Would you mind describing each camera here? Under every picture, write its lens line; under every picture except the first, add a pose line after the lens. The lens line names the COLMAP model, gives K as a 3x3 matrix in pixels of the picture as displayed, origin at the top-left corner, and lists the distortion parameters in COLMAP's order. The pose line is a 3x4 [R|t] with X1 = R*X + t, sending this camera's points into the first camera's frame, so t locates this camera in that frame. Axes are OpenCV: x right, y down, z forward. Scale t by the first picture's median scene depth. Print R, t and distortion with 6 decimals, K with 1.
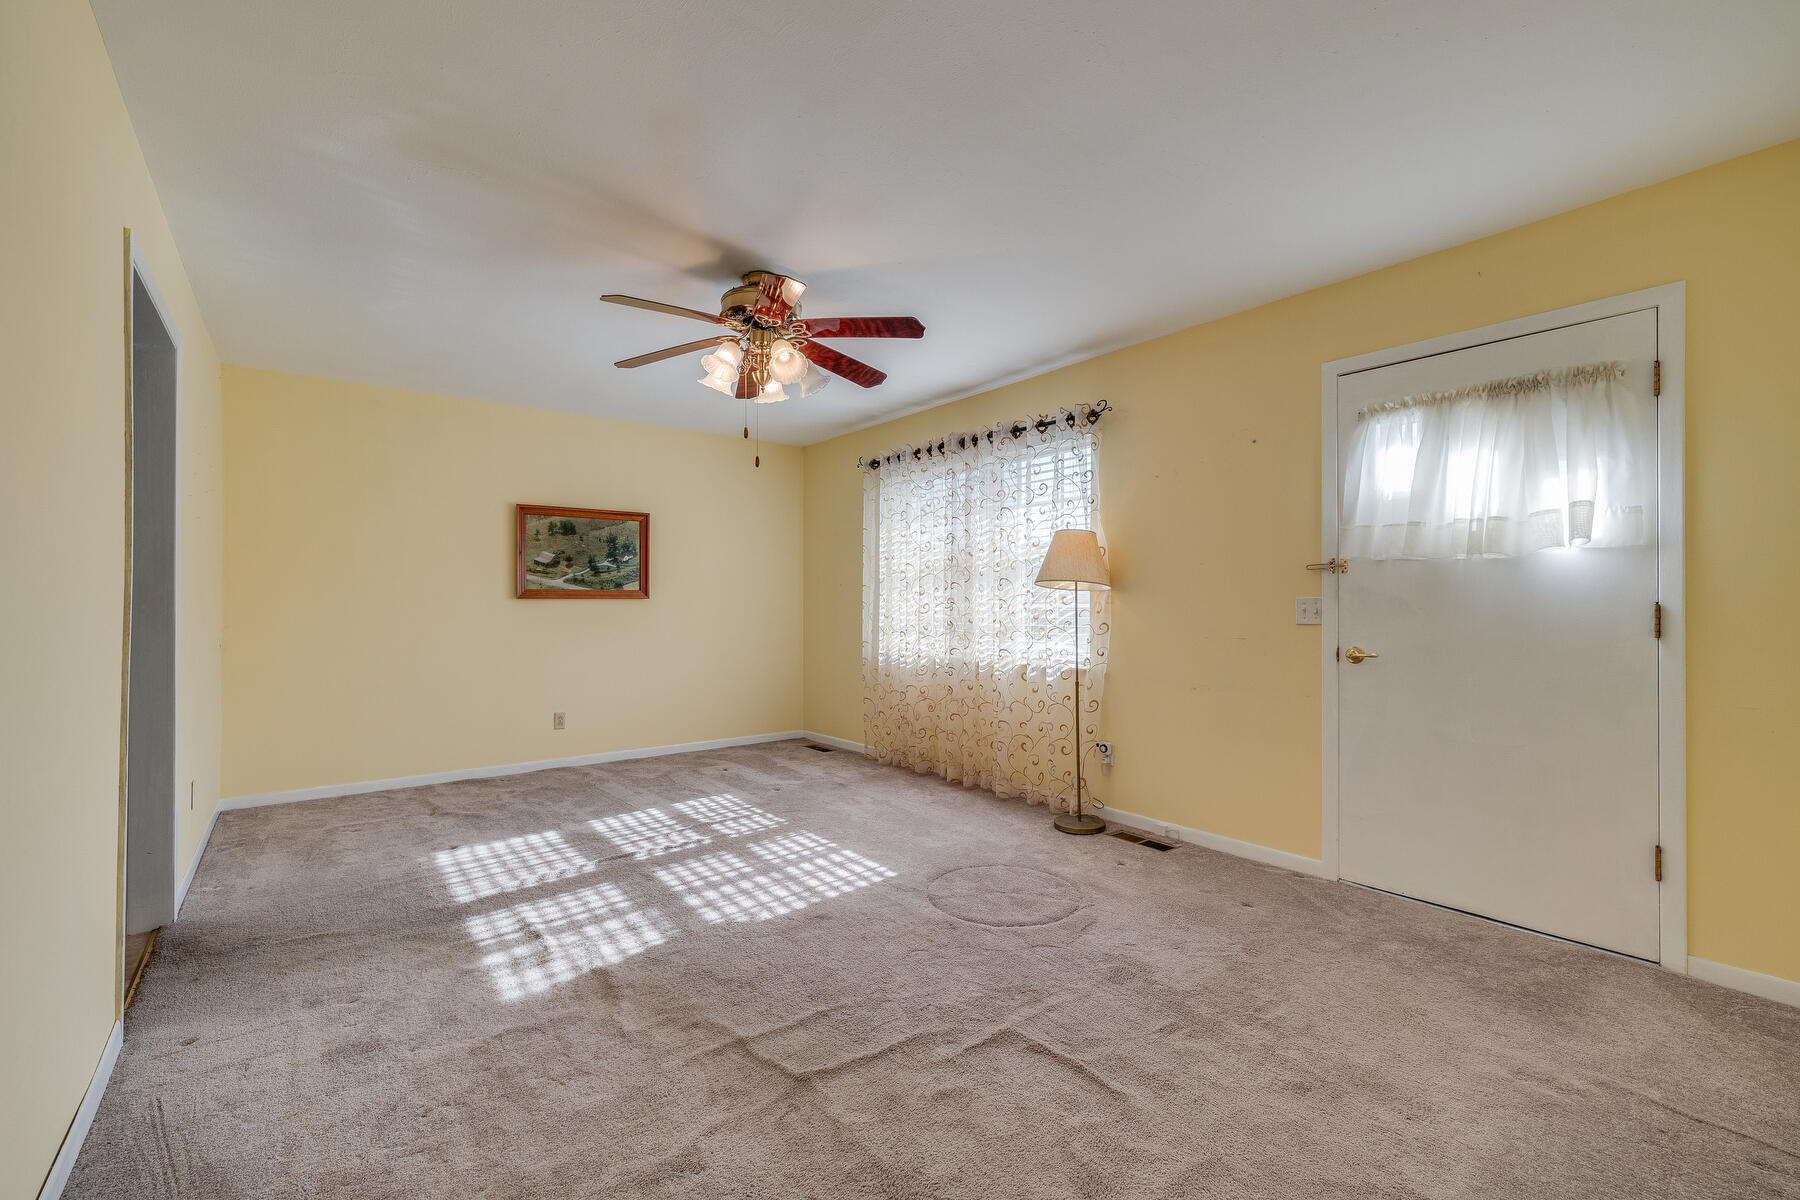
lens RADIAL K [[744.6, 0, 900.0], [0, 744.6, 600.0], [0, 0, 1]] dist [0.000034, -0.000065]
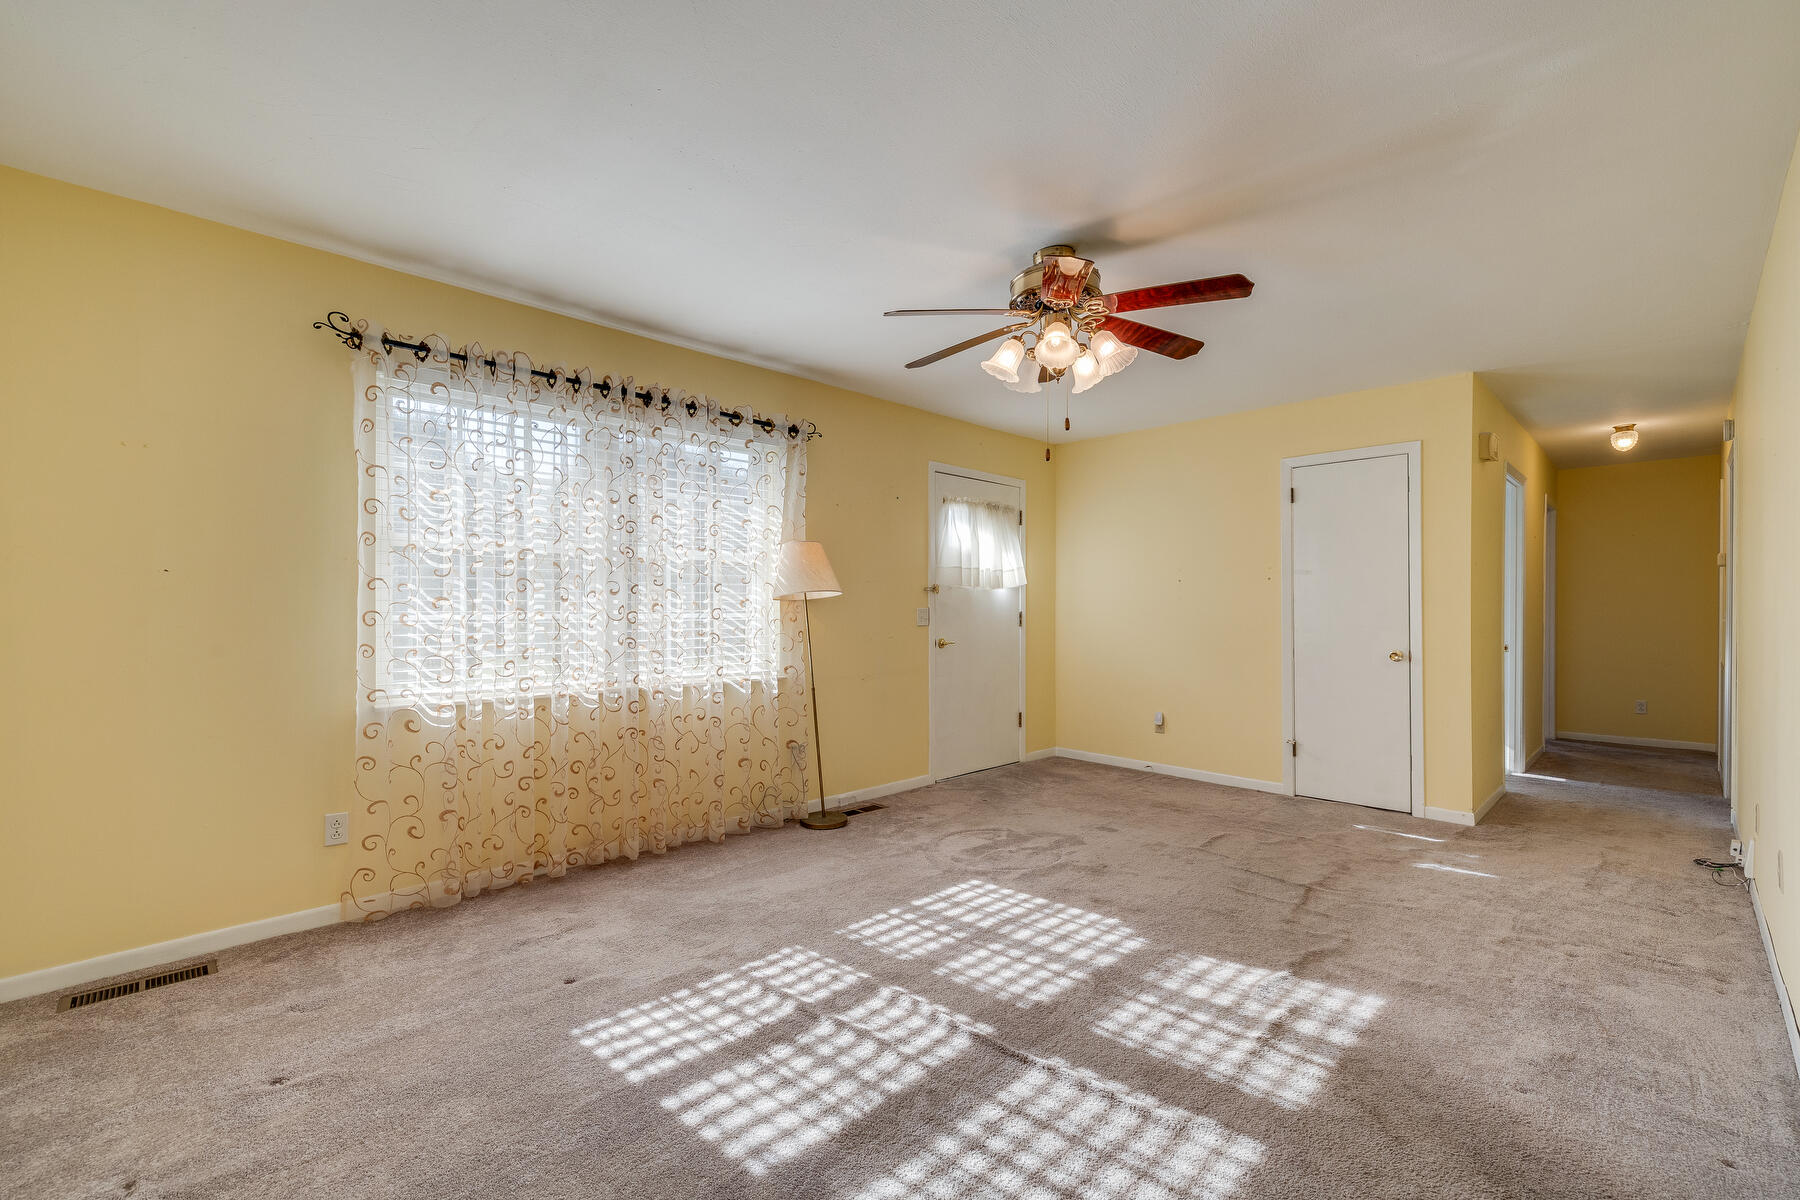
lens RADIAL K [[770.6, 0, 900.0], [0, 770.6, 600.0], [0, 0, 1]] dist [0.001109, 0.000103]
pose [[-0.106213, 0.010730, 0.994286, -0.971538], [-0.005780, 0.999918, -0.011408, -0.000863], [-0.994327, -0.006959, -0.106142, 1.133113]]
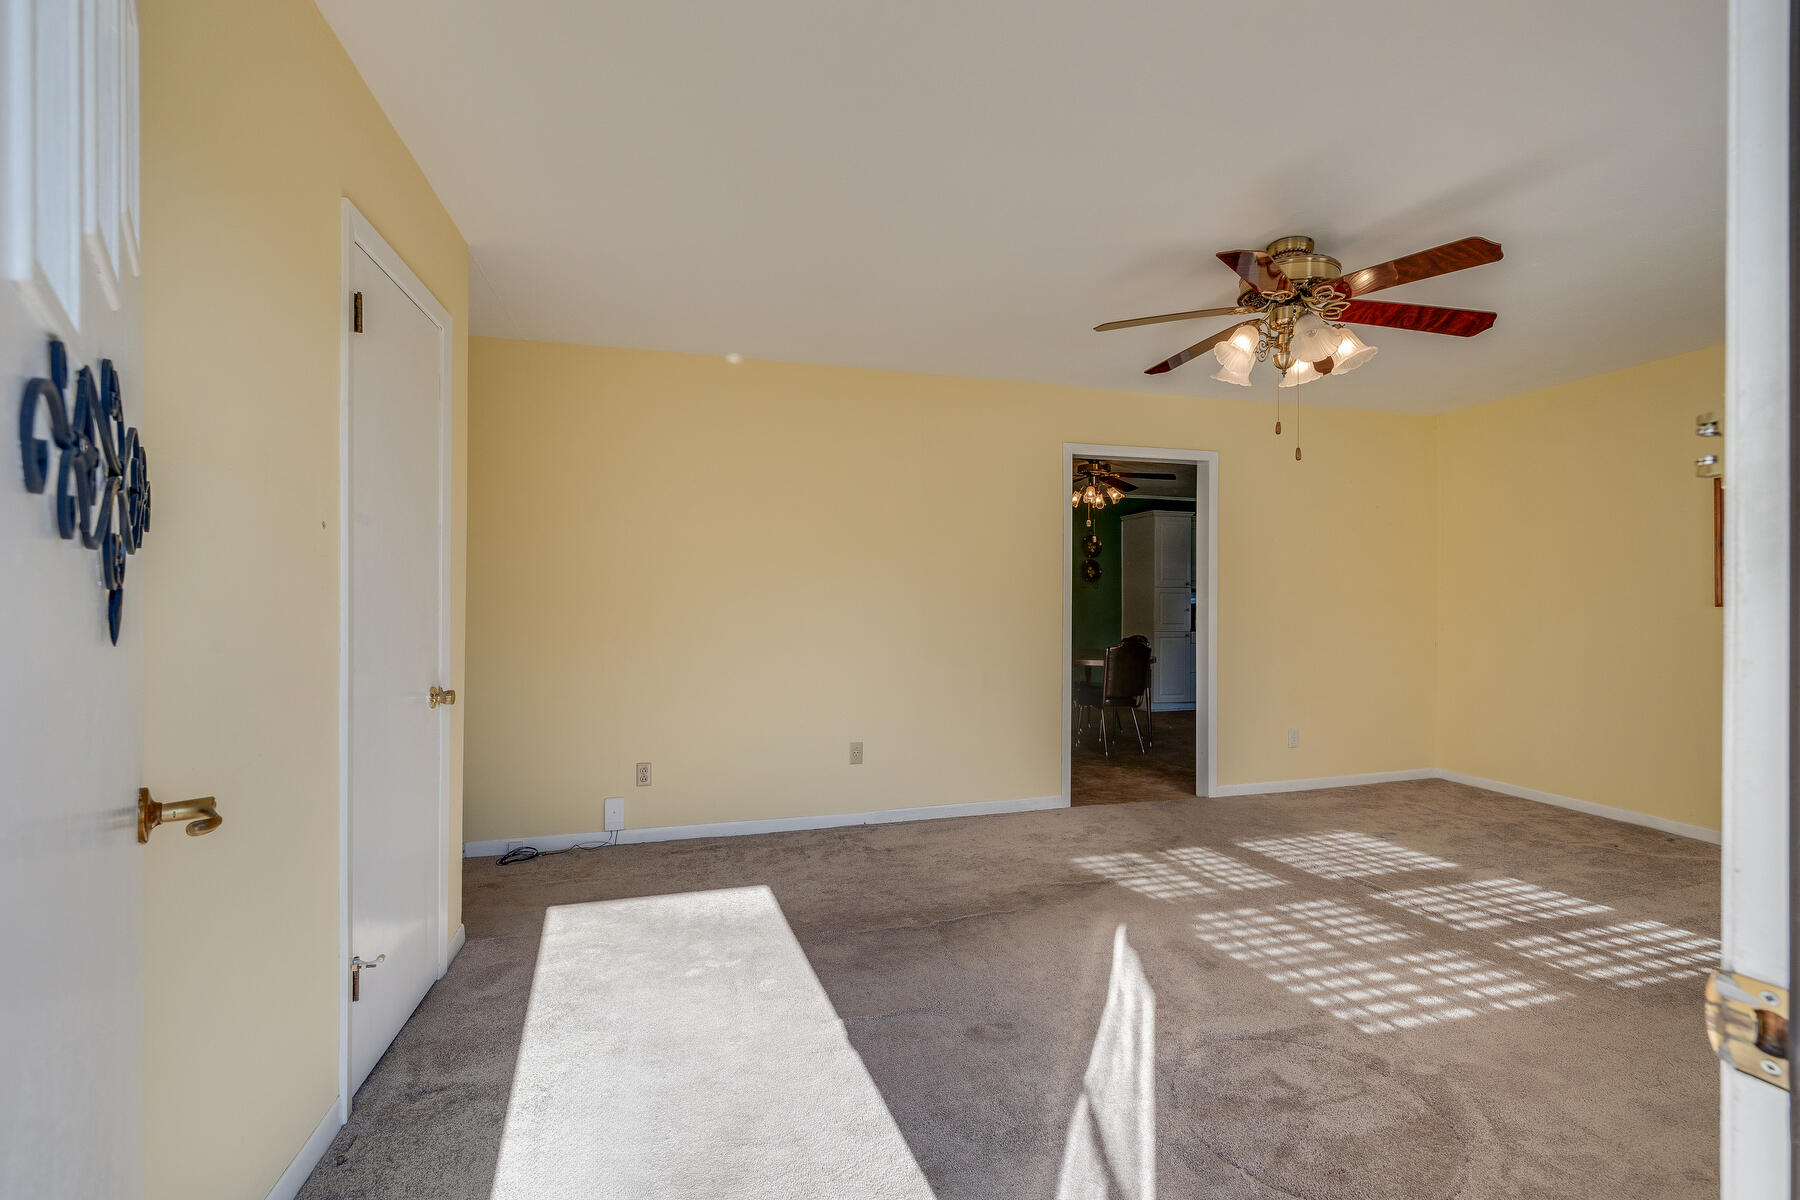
lens RADIAL K [[770.6, 0, 900.0], [0, 770.6, 600.0], [0, 0, 1]] dist [0.001109, 0.000103]
pose [[-0.378144, -0.001693, -0.925745, 0.717863], [0.002467, 0.999993, -0.002836, -0.006955], [0.925743, -0.003356, -0.378137, 0.817761]]
